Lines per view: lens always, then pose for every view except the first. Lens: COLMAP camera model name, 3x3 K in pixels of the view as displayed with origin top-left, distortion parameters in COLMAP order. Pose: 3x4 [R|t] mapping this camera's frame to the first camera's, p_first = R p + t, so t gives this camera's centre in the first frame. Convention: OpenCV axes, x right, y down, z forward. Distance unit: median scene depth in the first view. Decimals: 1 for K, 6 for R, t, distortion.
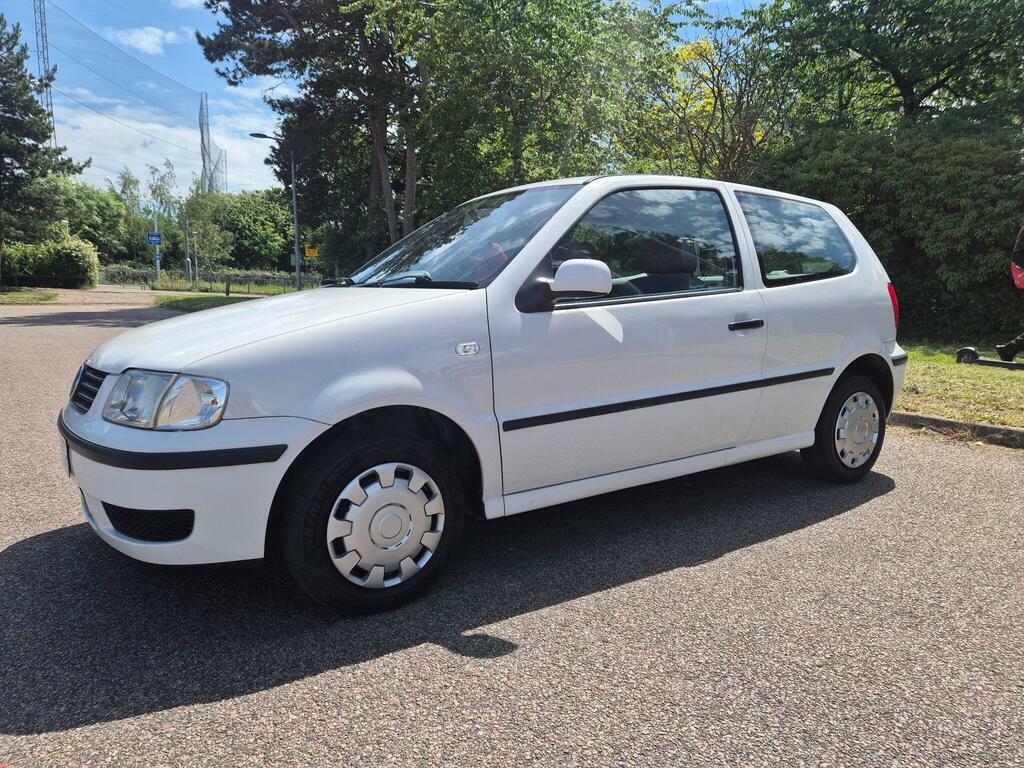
lens RADIAL K [[683.4, 0, 511.7], [0, 683.4, 388.6], [0, 0, 1]] dist [0.068175, -0.059395]
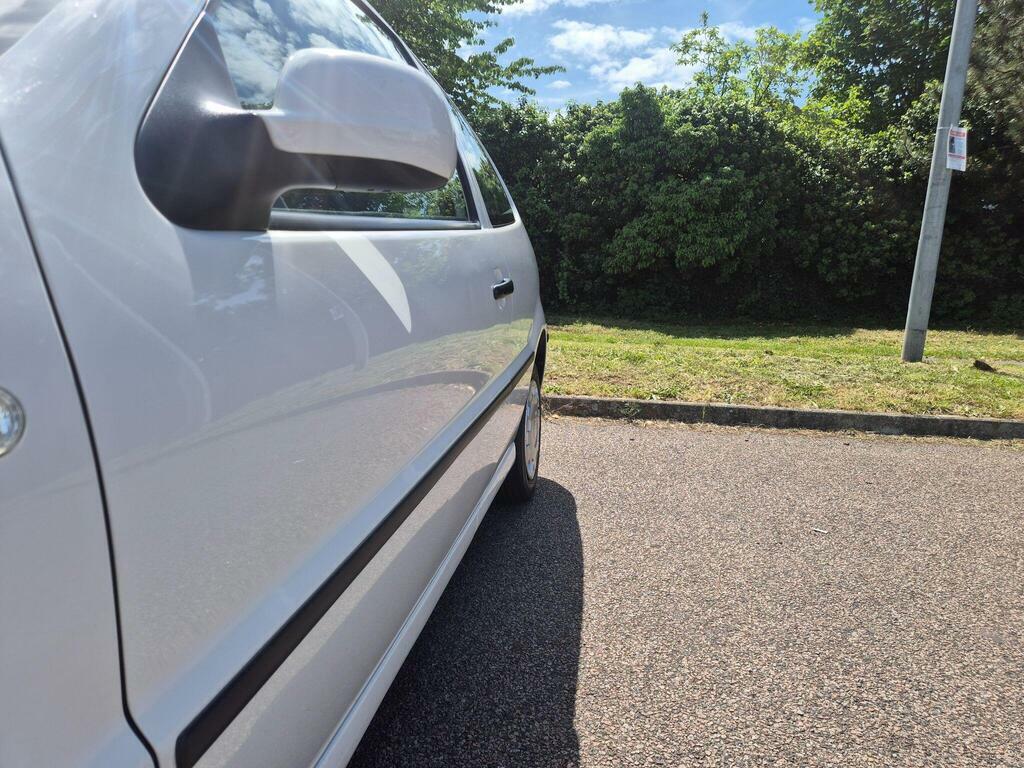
lens RADIAL K [[683.4, 0, 508.9], [0, 683.4, 395.3], [0, 0, 1]] dist [0.068175, -0.059395]
pose [[0.690339, -0.114594, 0.714354, -0.013525], [0.079816, 0.993412, 0.082227, -0.010547], [-0.719070, 0.000252, 0.694937, 0.123855]]
